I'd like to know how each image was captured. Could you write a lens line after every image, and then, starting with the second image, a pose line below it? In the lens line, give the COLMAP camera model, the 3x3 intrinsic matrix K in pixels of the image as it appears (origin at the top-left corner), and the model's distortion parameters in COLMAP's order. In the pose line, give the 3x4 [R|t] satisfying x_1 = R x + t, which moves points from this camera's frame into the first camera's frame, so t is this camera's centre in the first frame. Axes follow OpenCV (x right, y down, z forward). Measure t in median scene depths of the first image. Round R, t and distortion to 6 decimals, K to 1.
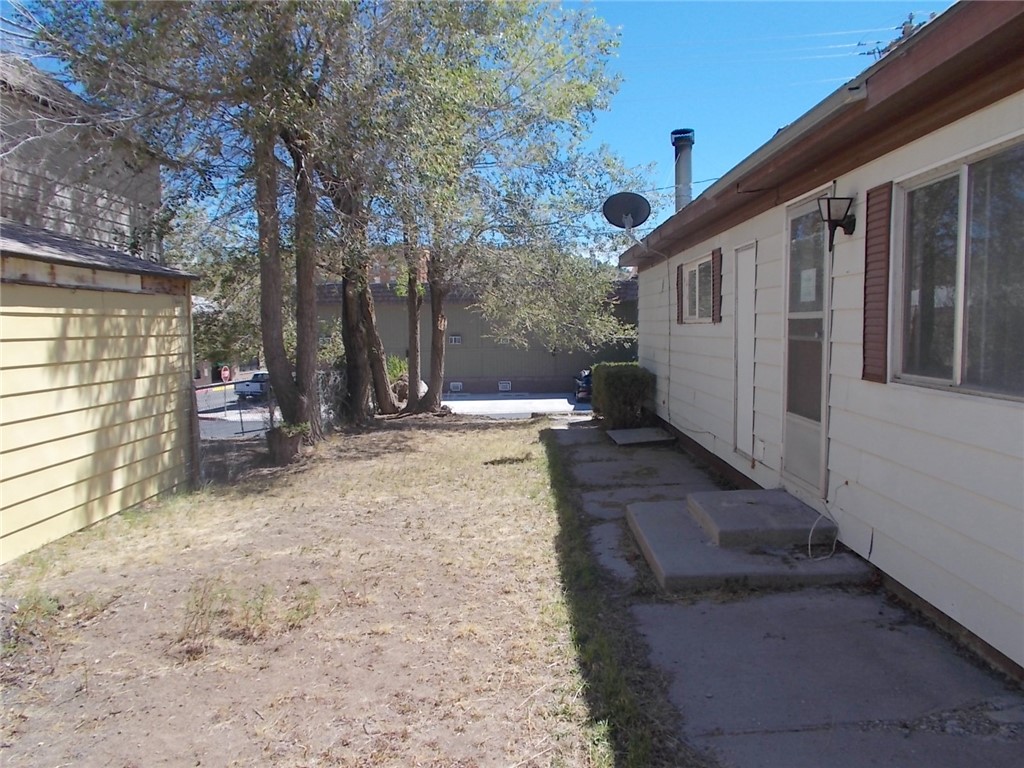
lens RADIAL K [[804.3, 0, 512.3], [0, 804.3, 384.1], [0, 0, 1]] dist [0.014258, 0.006114]
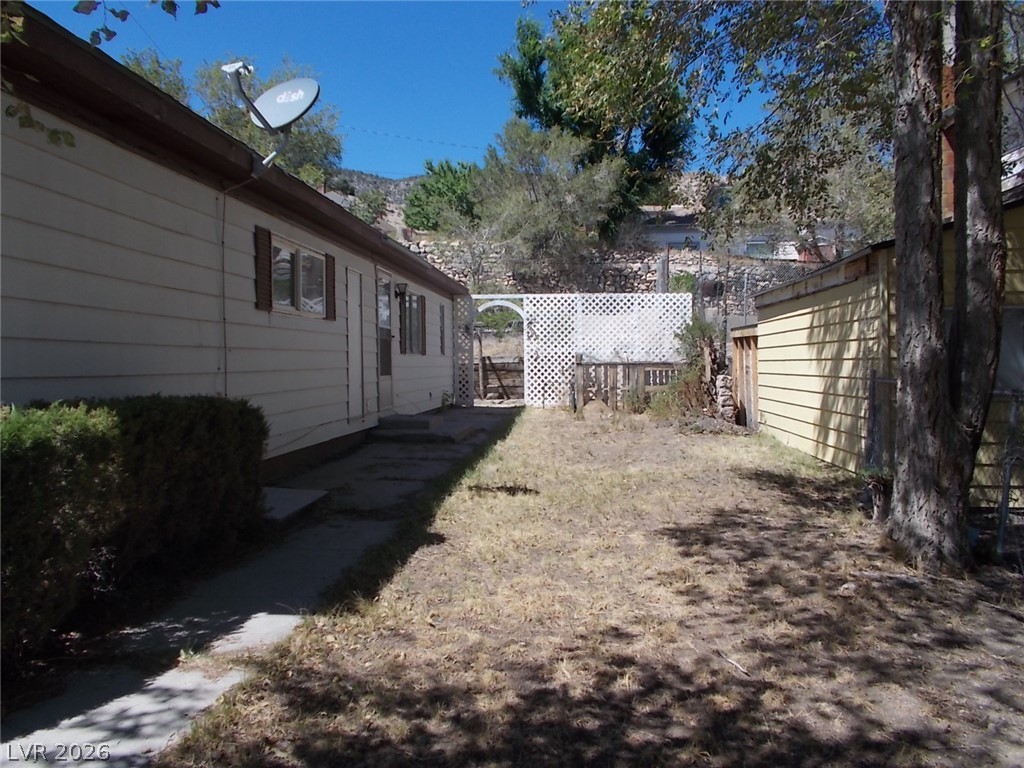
lens RADIAL K [[804.3, 0, 513.7], [0, 804.3, 387.1], [0, 0, 1]] dist [0.014258, 0.006114]
pose [[-0.997712, 0.015692, 0.065766, -0.075956], [0.022334, 0.994585, 0.101500, -0.094739], [-0.063818, 0.102736, -0.992659, 2.187177]]
